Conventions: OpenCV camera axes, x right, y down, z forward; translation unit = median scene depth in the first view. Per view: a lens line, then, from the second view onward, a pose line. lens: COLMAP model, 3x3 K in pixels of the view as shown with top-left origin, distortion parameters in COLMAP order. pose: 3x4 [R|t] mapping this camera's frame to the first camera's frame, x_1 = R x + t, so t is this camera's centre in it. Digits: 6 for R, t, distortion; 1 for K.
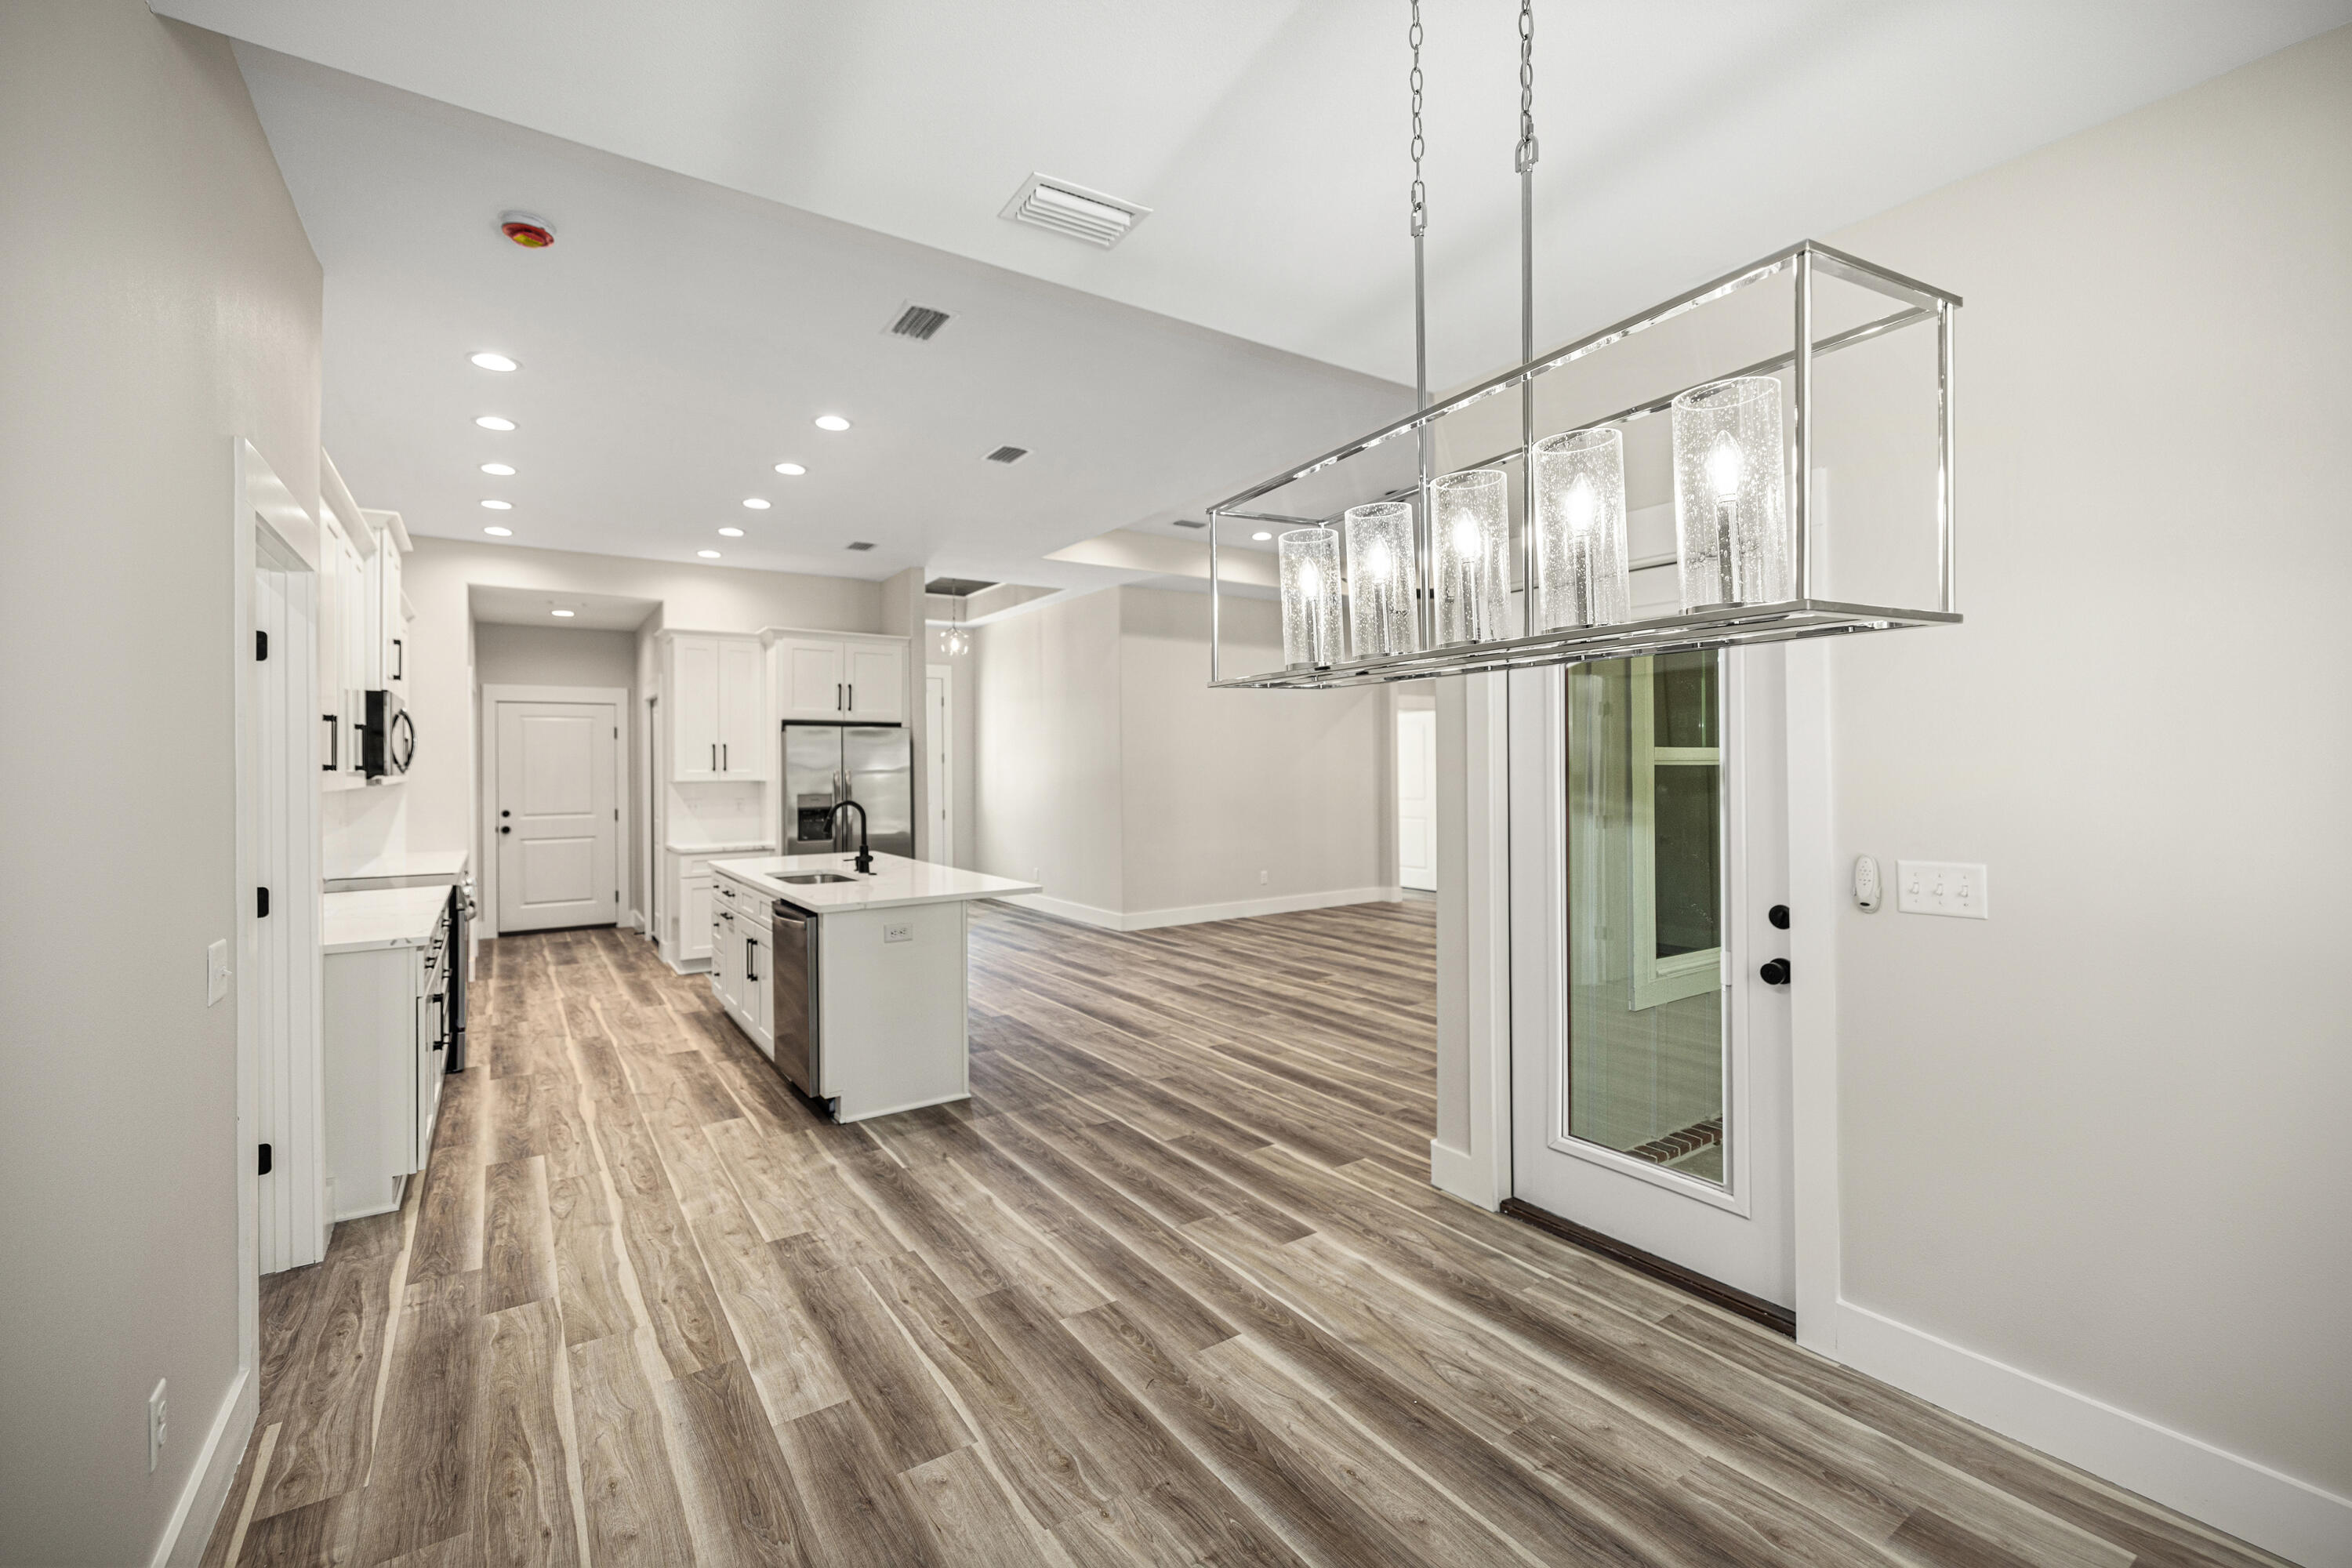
lens RADIAL K [[1001.8, 0, 1201.6], [0, 1001.8, 771.3], [0, 0, 1]] dist [0.002141, -0.001382]
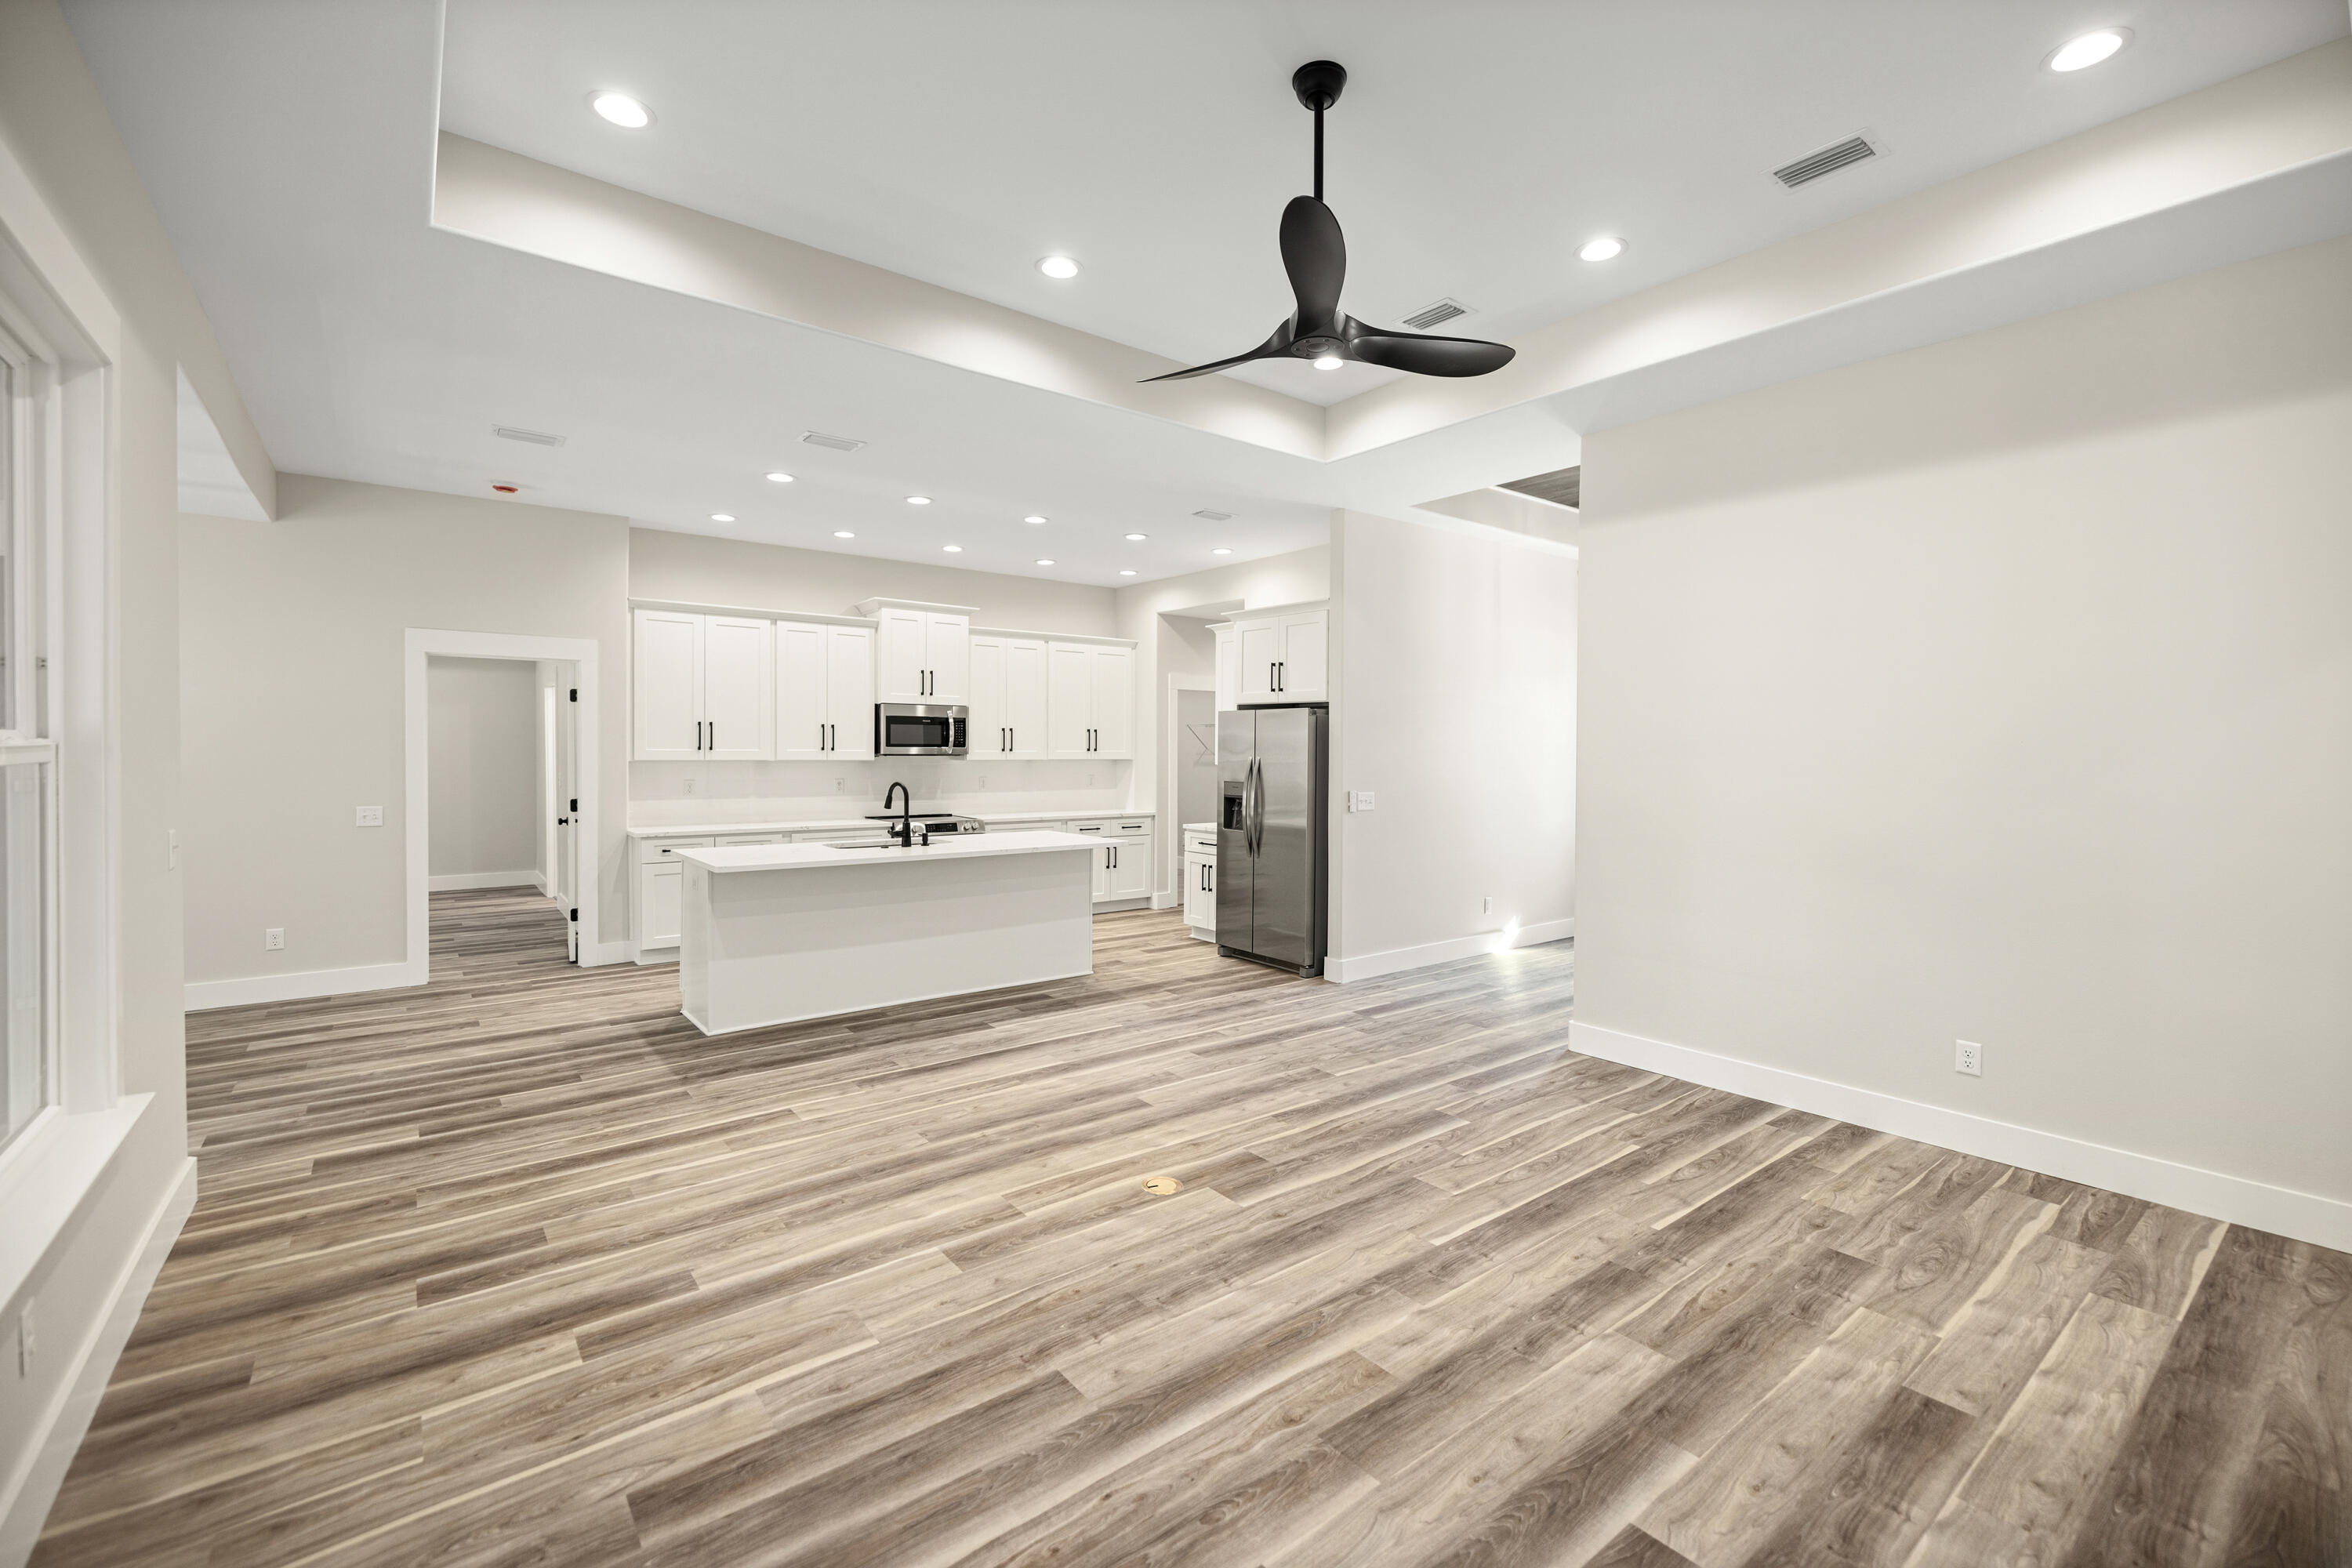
lens RADIAL K [[1001.8, 0, 1155.4], [0, 1001.8, 751.8], [0, 0, 1]] dist [0.002141, -0.001382]
pose [[0.031398, 0.010881, -0.999448, 1.114102], [-0.013718, 0.999851, 0.010454, -0.028314], [0.999413, 0.013382, 0.031542, 1.742885]]
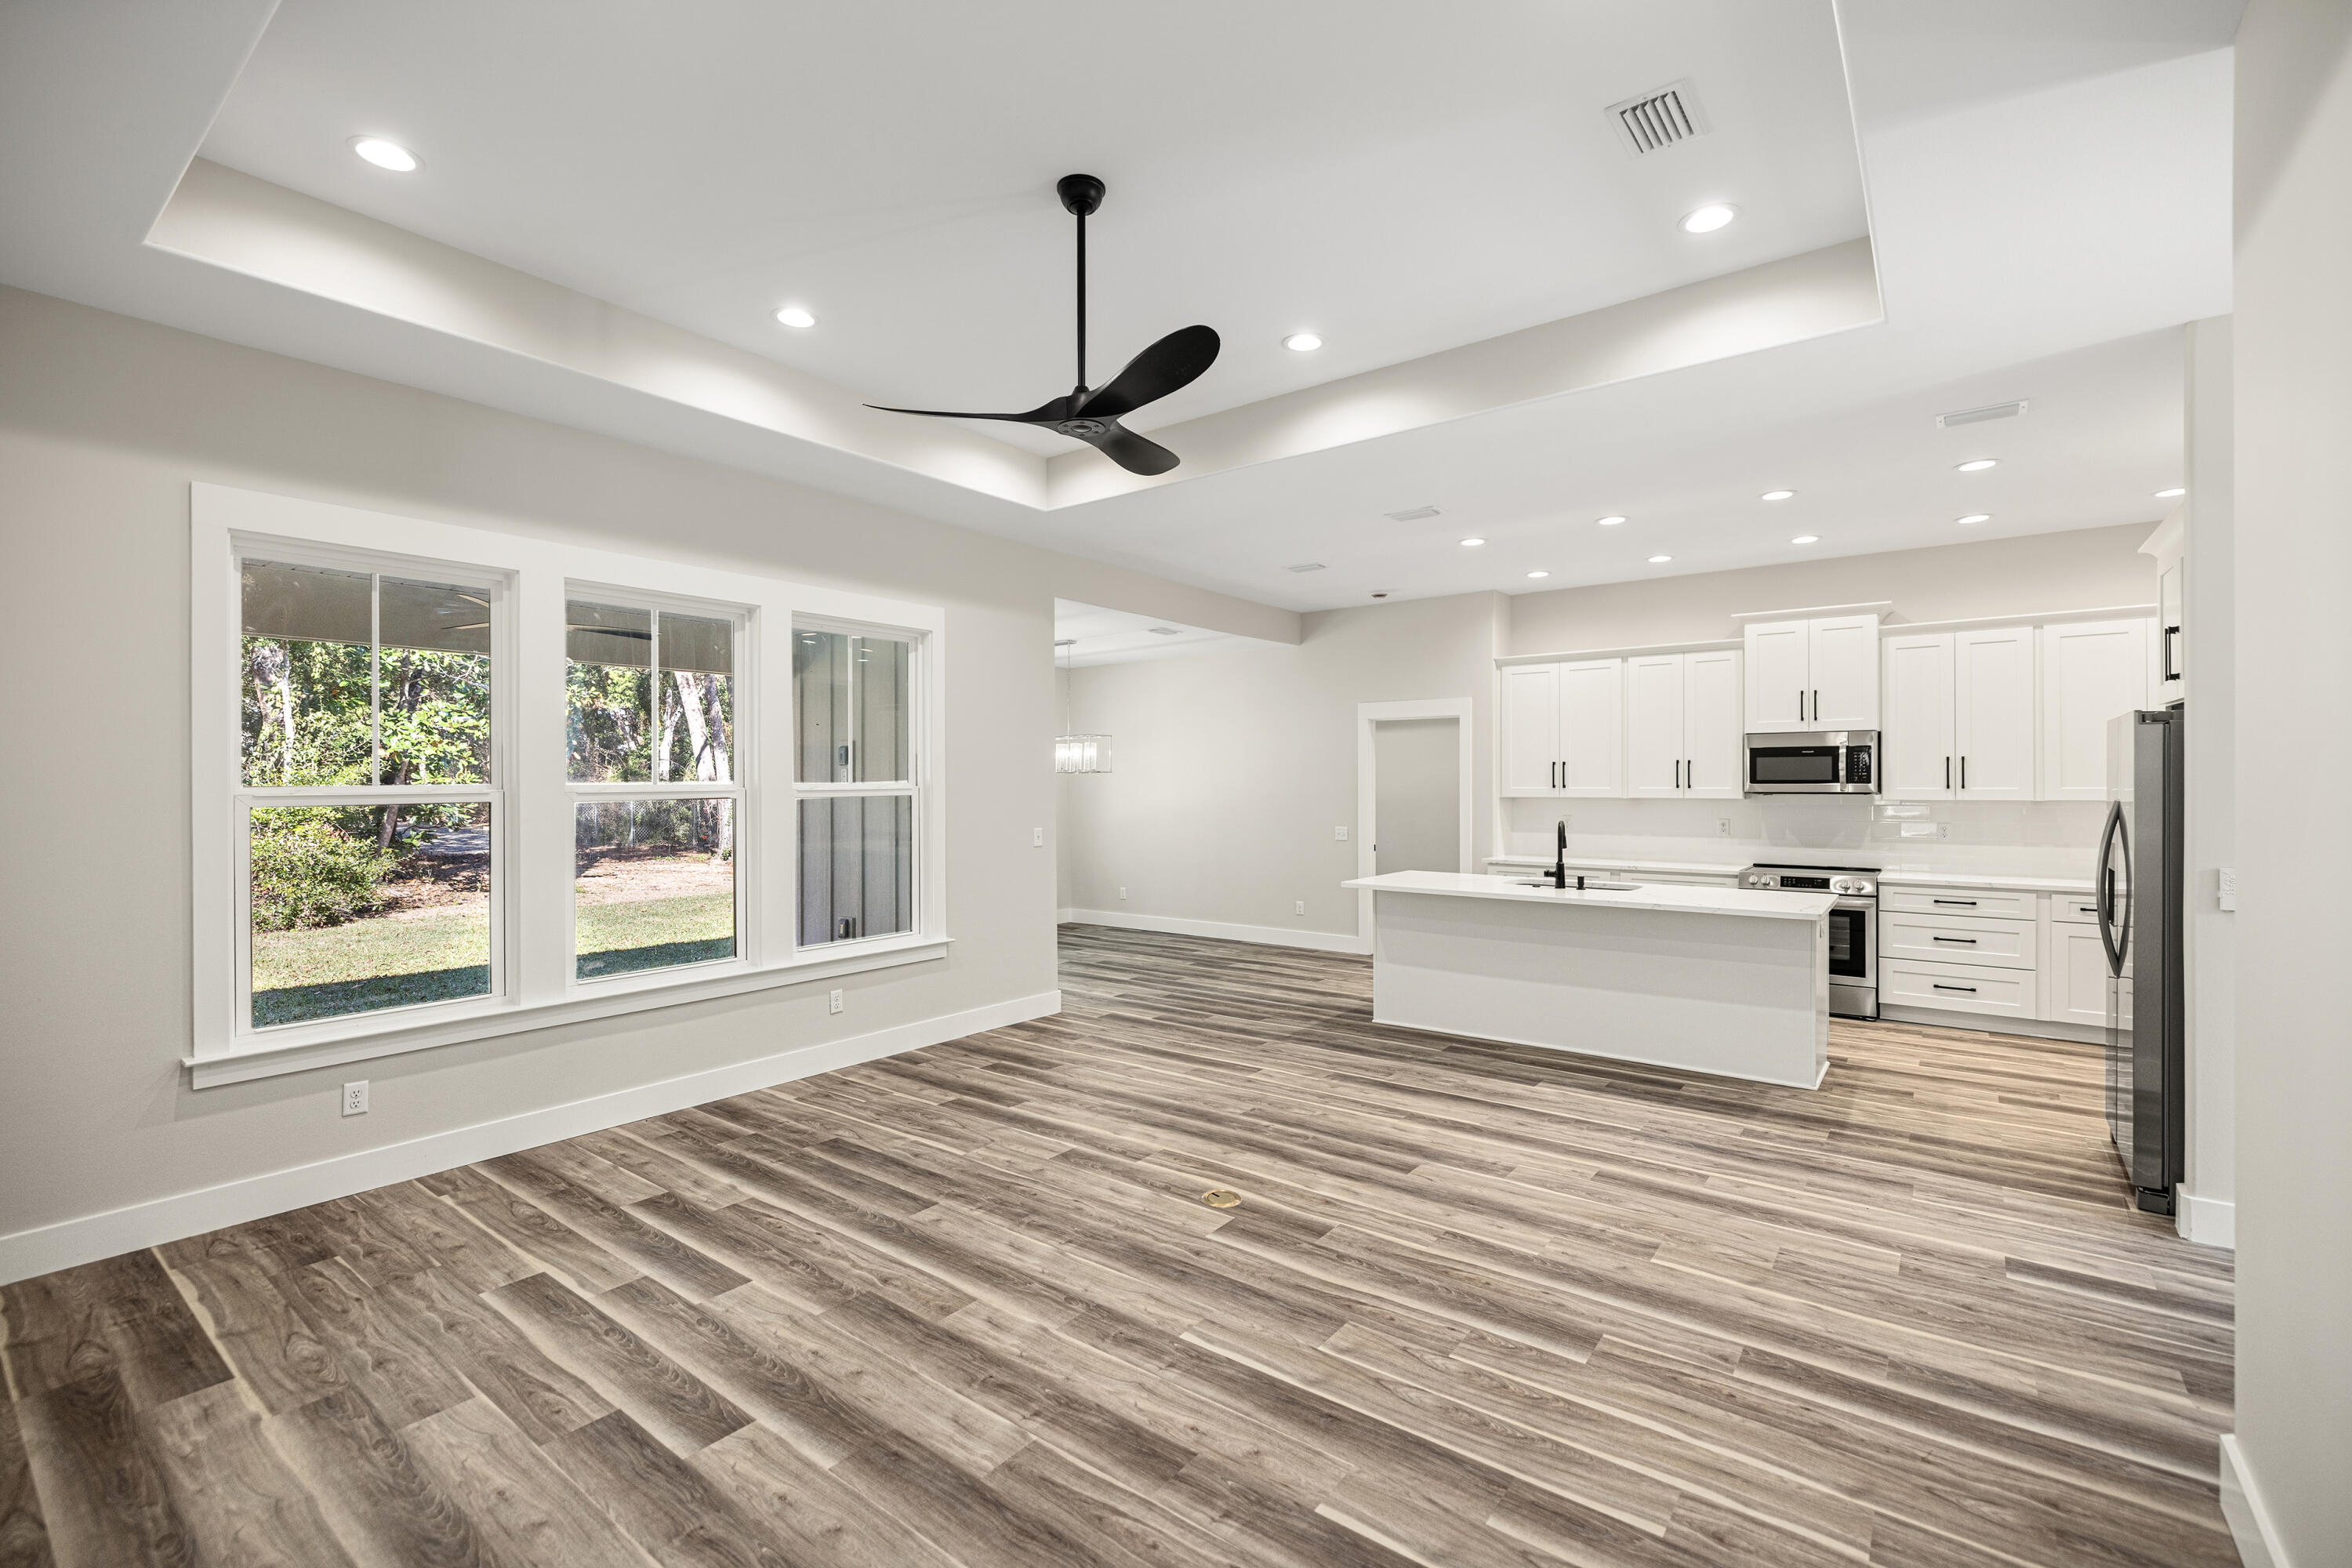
lens RADIAL K [[1001.8, 0, 1171.1], [0, 1001.8, 780.6], [0, 0, 1]] dist [0.002141, -0.001382]
pose [[-0.957223, 0.011811, -0.289109, 0.537738], [0.009165, 0.999903, 0.010504, -0.043684], [0.289205, 0.007405, -0.957238, 2.696980]]
